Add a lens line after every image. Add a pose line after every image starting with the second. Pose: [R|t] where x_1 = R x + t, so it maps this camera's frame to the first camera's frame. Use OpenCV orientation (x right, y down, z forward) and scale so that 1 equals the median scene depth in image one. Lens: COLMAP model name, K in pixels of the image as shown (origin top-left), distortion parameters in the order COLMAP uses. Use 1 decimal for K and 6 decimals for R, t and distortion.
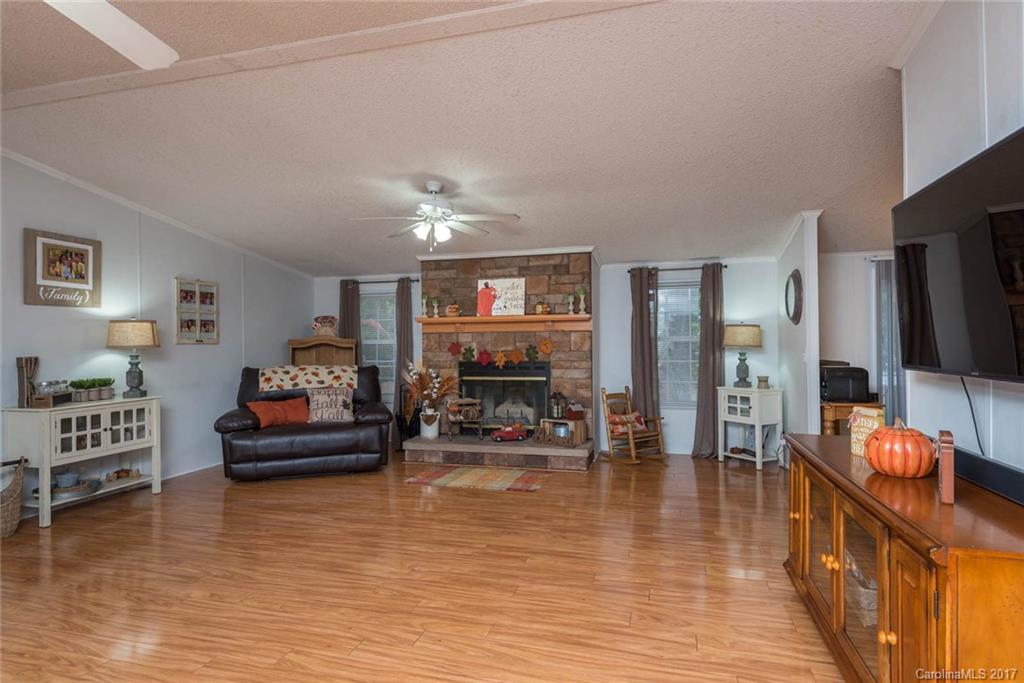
lens RADIAL K [[561.7, 0, 512.1], [0, 561.7, 340.9], [0, 0, 1]] dist [-0.000055, 0.000011]
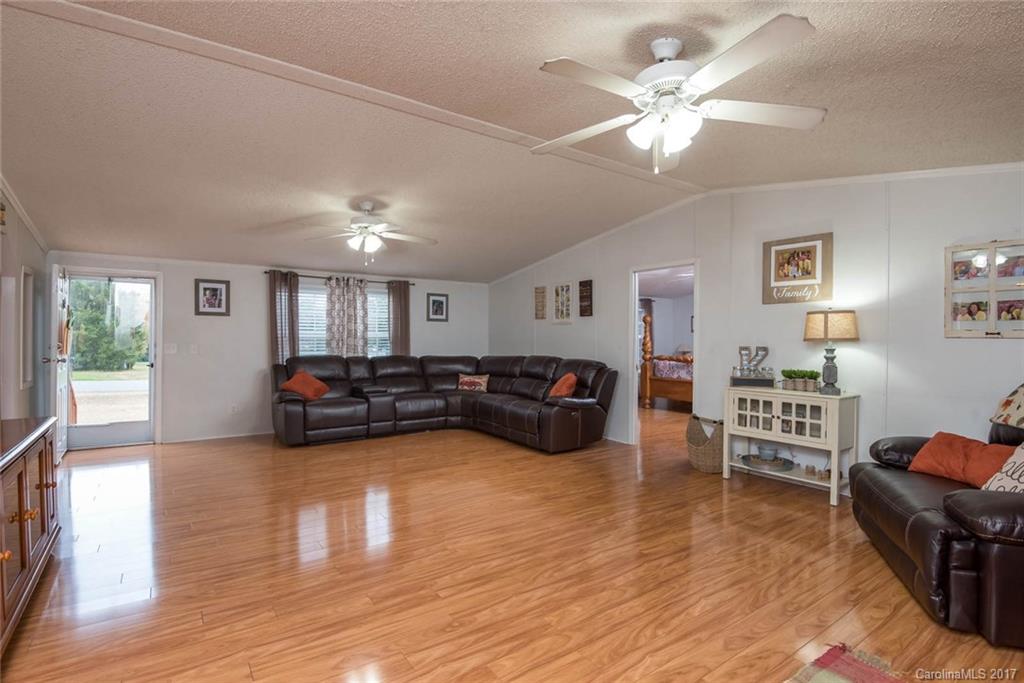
lens RADIAL K [[517.4, 0, 502.5], [0, 517.4, 340.0], [0, 0, 1]] dist [0.022834, 0.000199]
pose [[-0.655337, 0.017072, -0.755144, 0.361444], [0.006778, 0.999837, 0.016721, -0.008731], [0.755306, 0.005839, -0.655346, 1.245978]]
